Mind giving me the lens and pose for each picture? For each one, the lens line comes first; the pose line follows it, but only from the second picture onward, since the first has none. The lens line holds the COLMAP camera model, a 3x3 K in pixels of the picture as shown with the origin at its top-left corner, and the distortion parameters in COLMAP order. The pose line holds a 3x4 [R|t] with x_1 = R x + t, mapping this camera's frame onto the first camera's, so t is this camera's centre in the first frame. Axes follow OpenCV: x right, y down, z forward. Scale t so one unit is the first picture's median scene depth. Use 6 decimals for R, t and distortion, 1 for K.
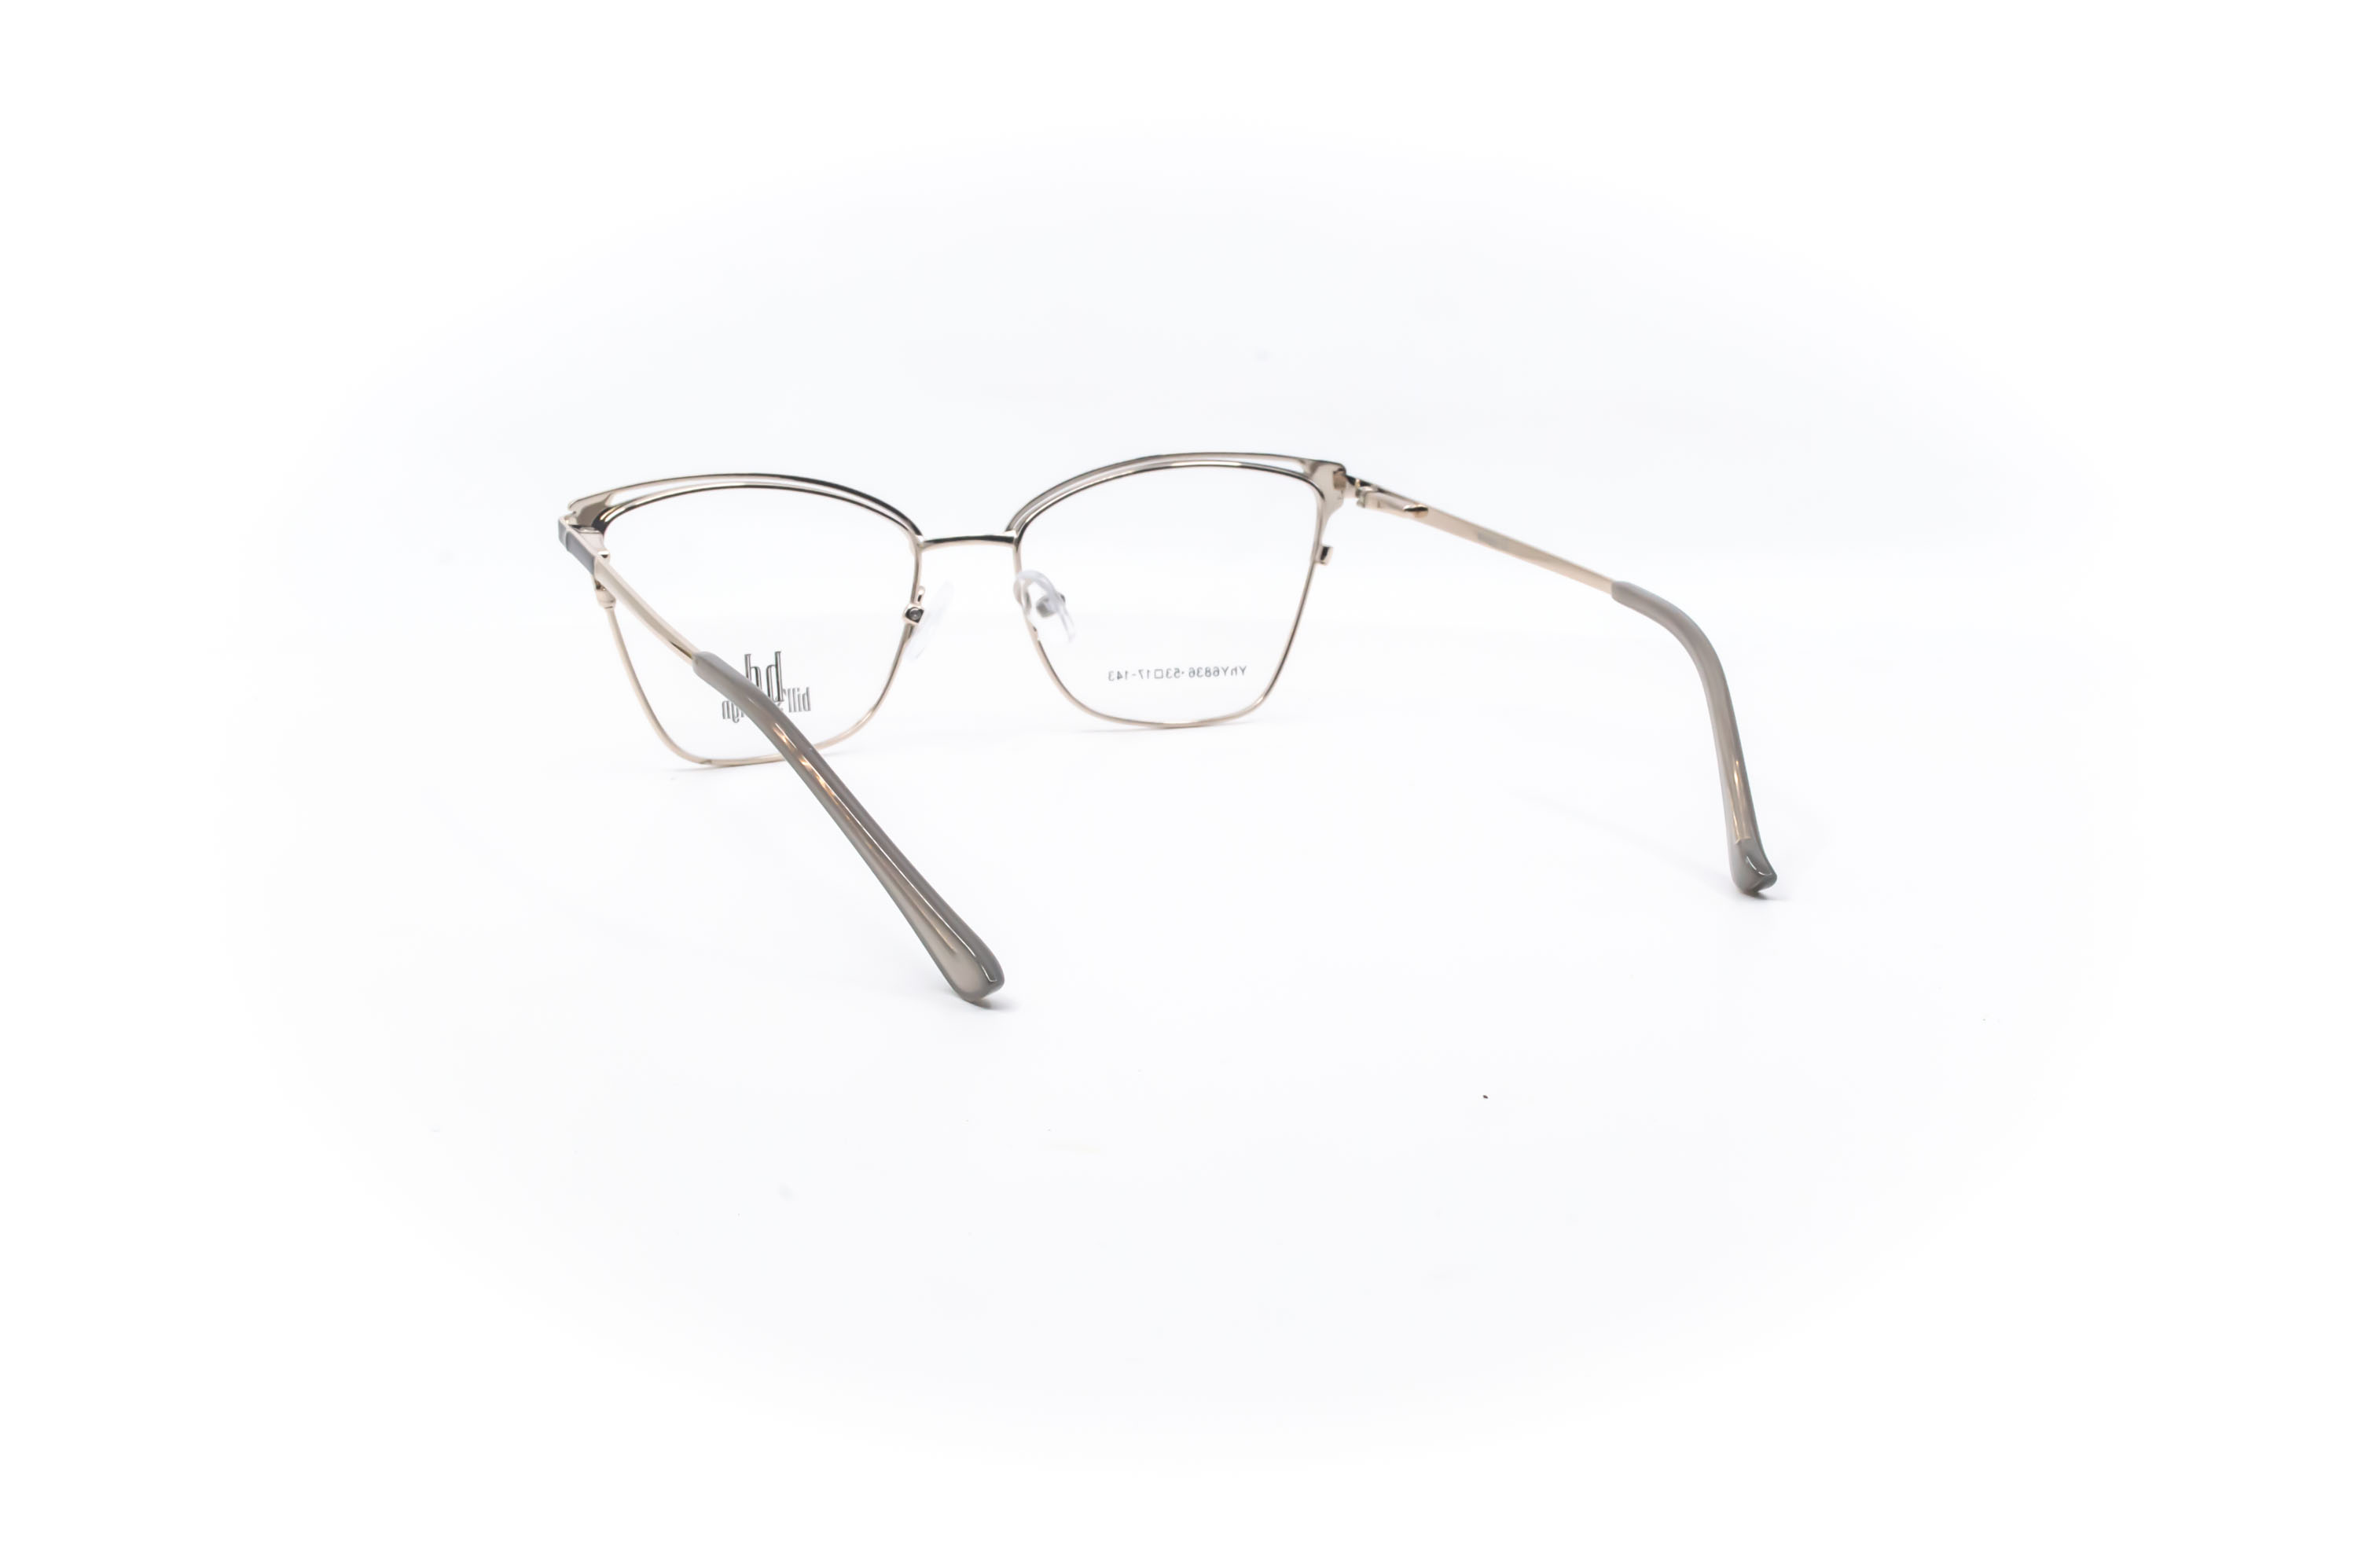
lens RADIAL K [[3073.0, 0, 1179.0], [0, 3073.0, 784.0], [0, 0, 1]] dist [-0.030986, 0.027823]
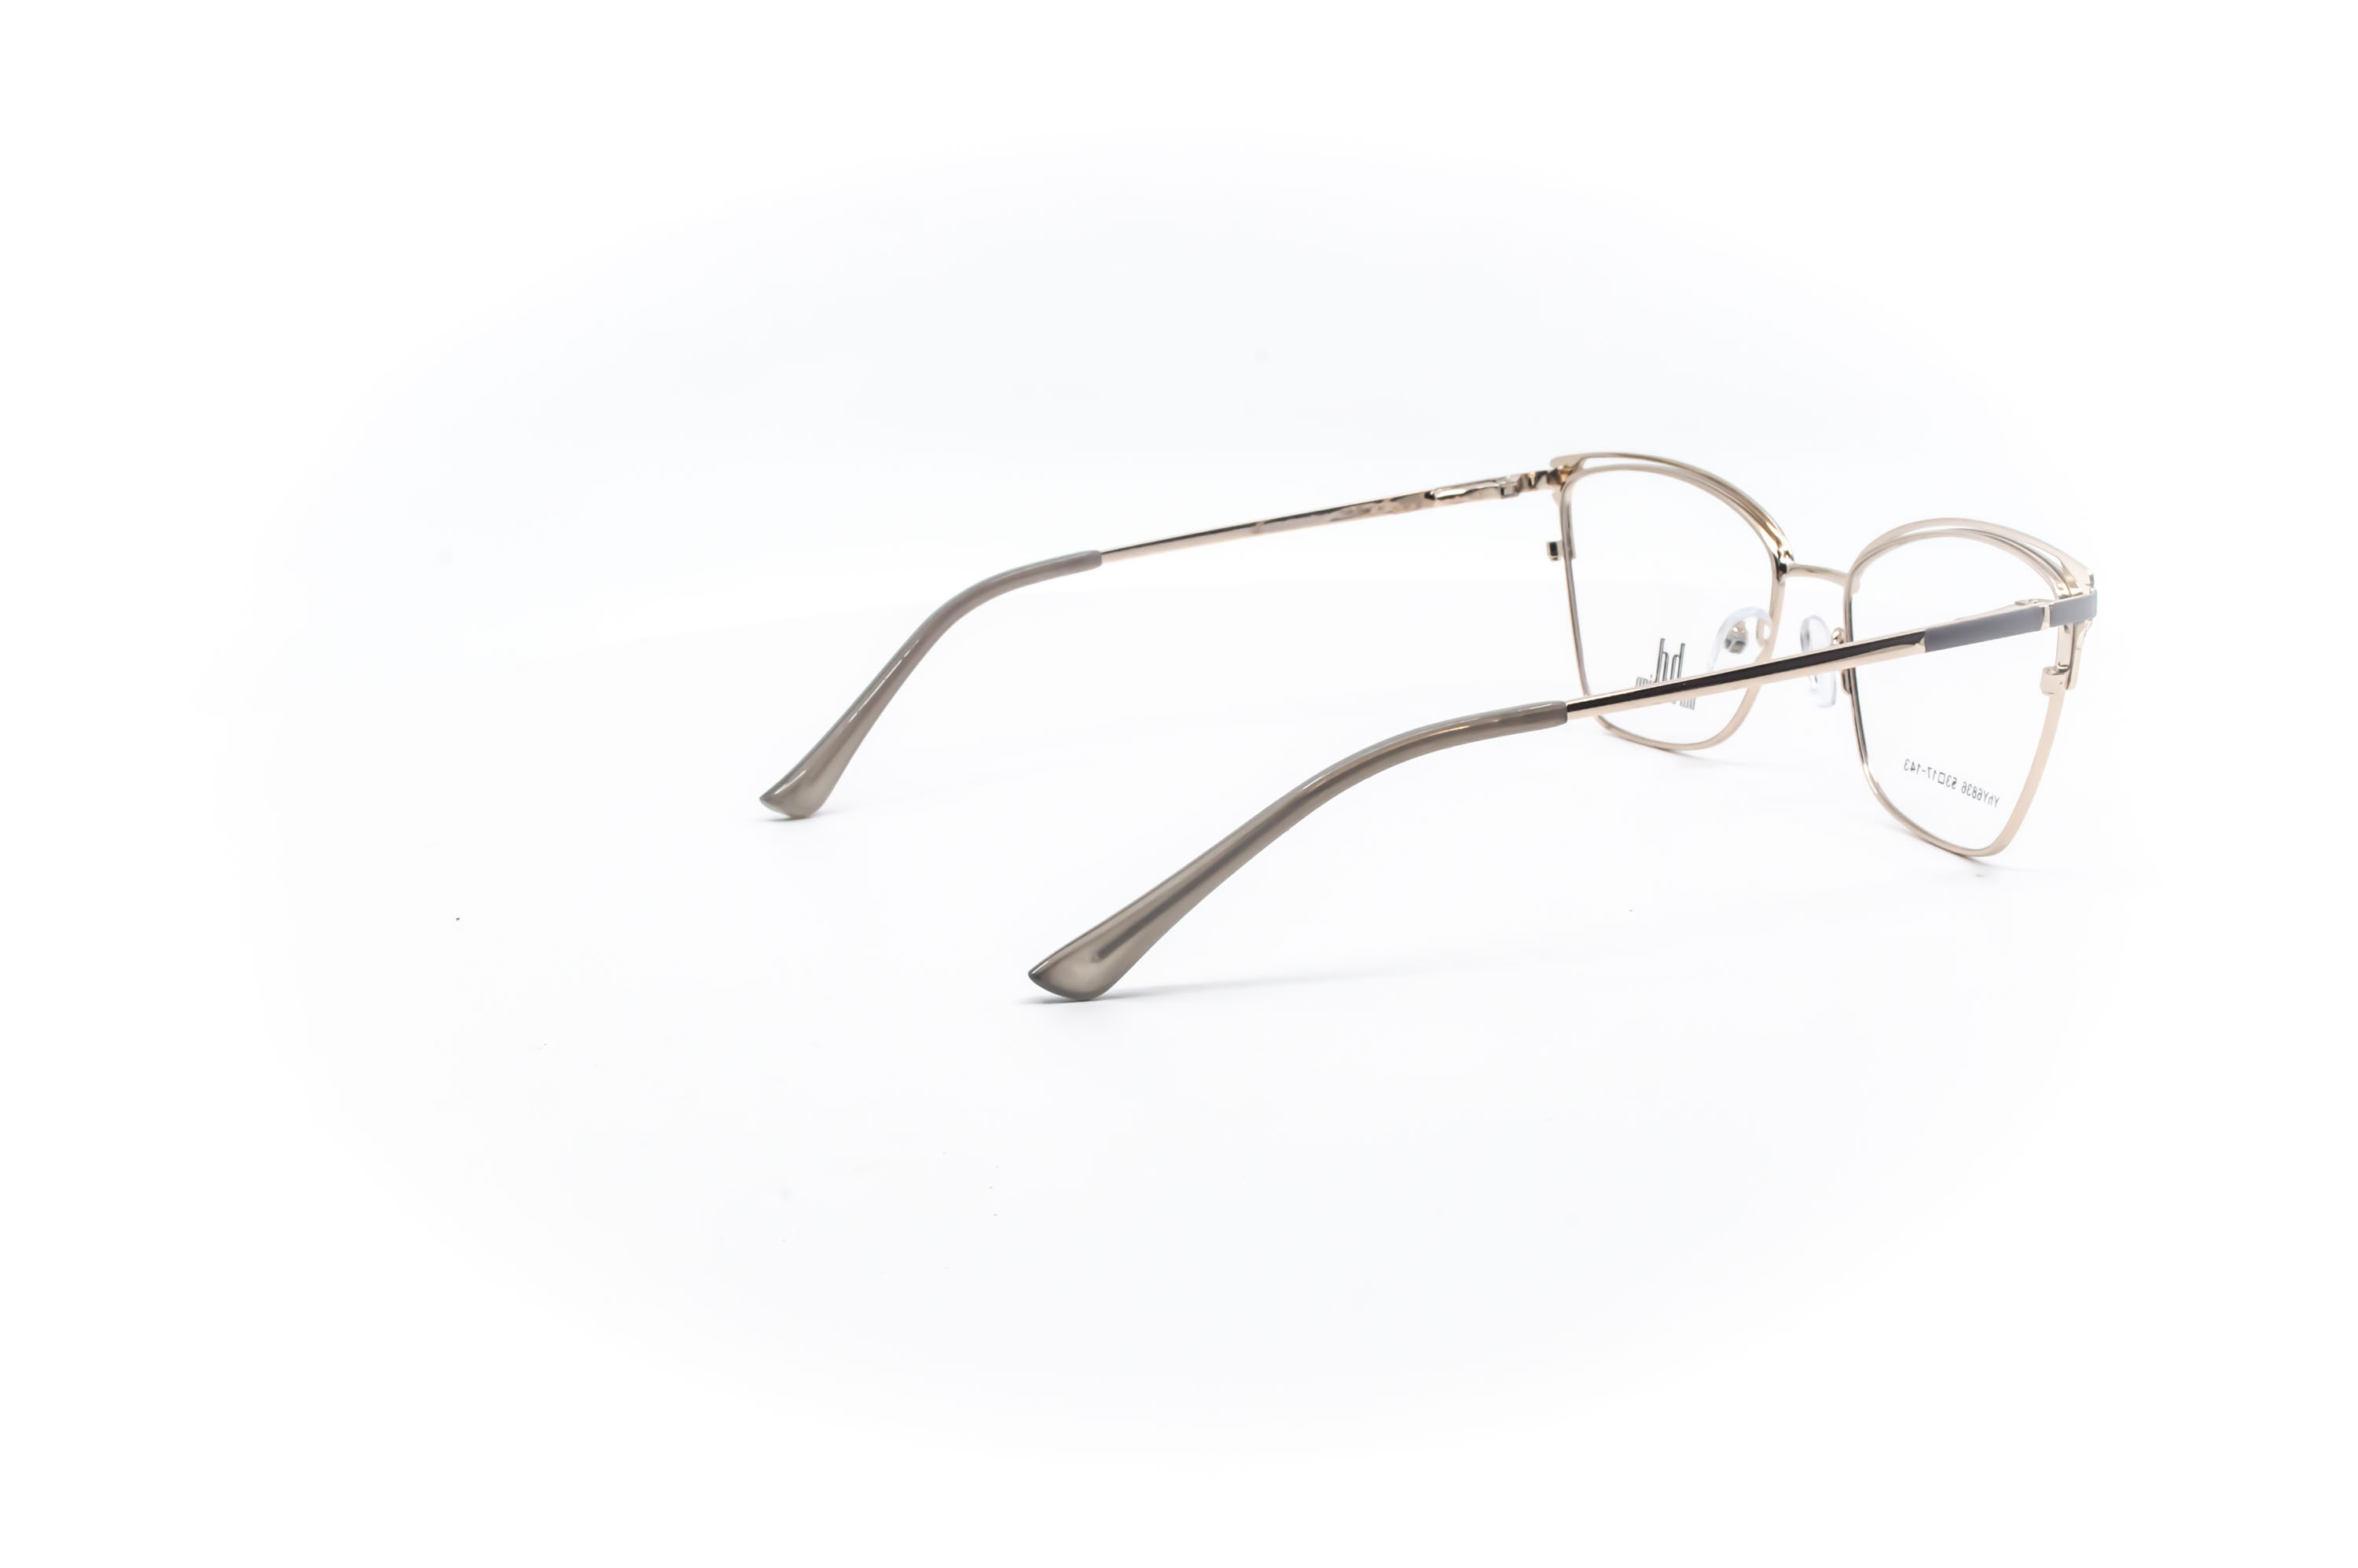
lens RADIAL K [[3073.0, 0, 1179.0], [0, 3073.0, 784.0], [0, 0, 1]] dist [-0.030986, 0.027823]
pose [[-0.010035, 0.219300, -0.975606, 0.833349], [-0.206983, 0.954069, 0.216588, -0.177087], [0.978293, 0.204107, 0.035818, 0.789891]]
